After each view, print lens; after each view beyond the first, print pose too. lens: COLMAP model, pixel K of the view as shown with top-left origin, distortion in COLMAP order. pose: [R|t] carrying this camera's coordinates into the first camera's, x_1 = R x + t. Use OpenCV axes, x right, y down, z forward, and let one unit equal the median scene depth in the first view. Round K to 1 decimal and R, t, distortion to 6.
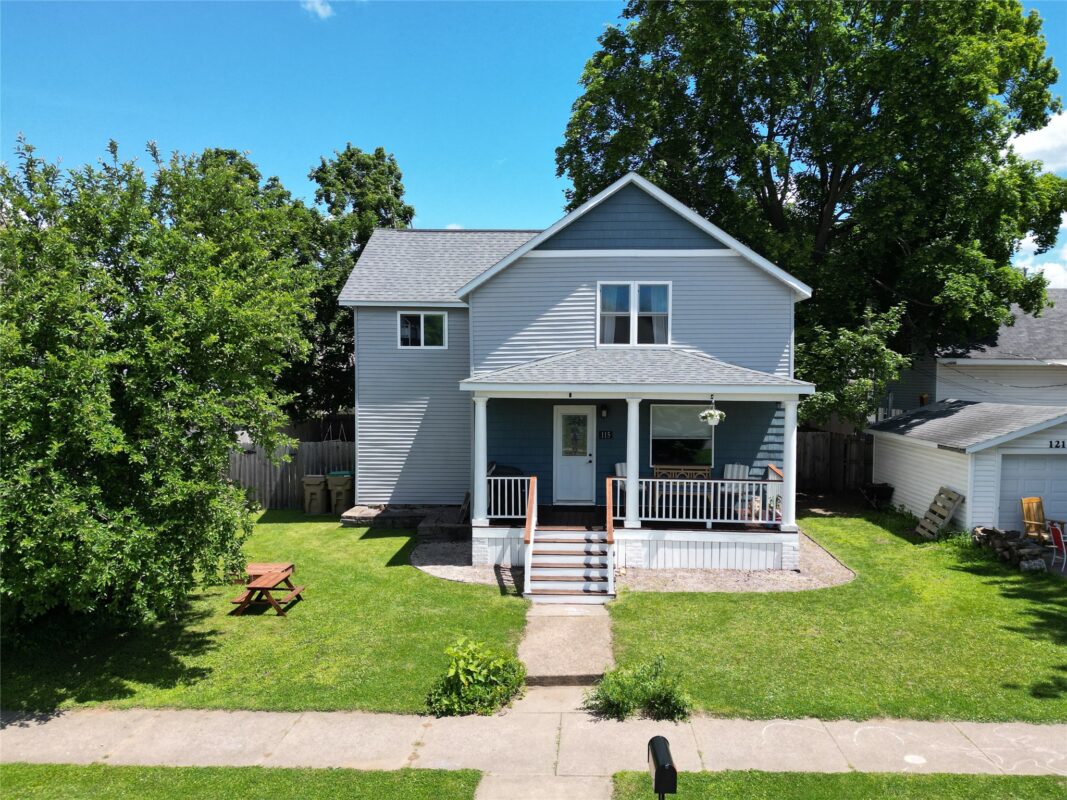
lens RADIAL K [[787.5, 0, 585.4], [0, 787.5, 446.2], [0, 0, 1]] dist [0.075923, -0.099105]
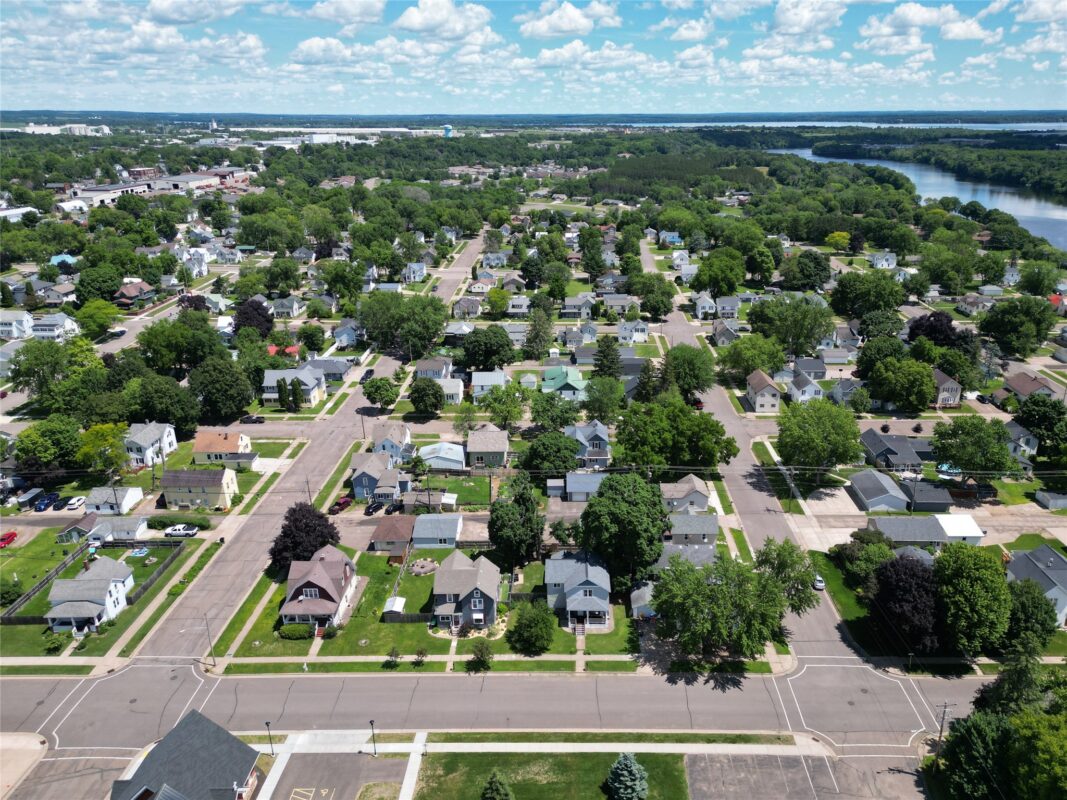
lens RADIAL K [[761.9, 0, 569.8], [0, 761.9, 397.8], [0, 0, 1]] dist [0.094592, -0.092956]
pose [[0.999820, -0.016955, -0.008549, -0.021880], [0.018727, 0.954897, 0.296346, -4.887836], [0.003139, -0.296452, 0.955043, -6.442846]]
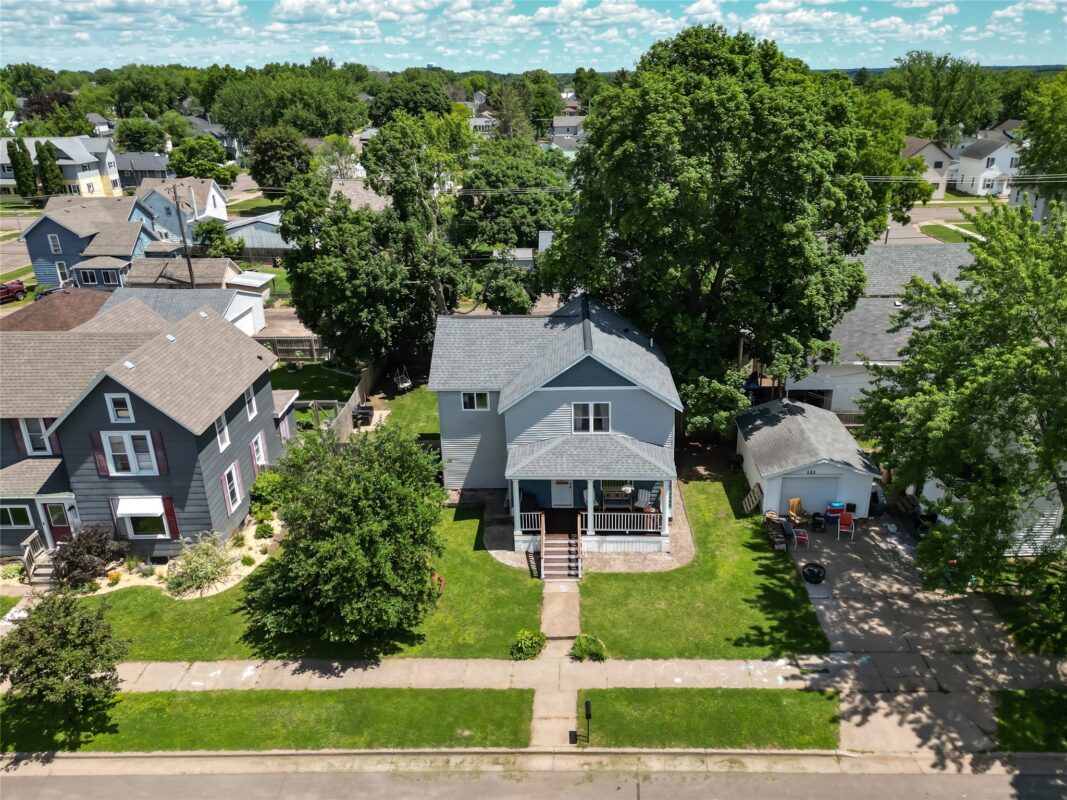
lens RADIAL K [[761.9, 0, 569.8], [0, 761.9, 397.8], [0, 0, 1]] dist [0.094592, -0.092956]
pose [[0.999742, -0.020535, -0.009695, 0.033329], [0.022517, 0.951775, 0.305968, -0.924157], [0.002944, -0.306108, 0.951992, -0.878019]]
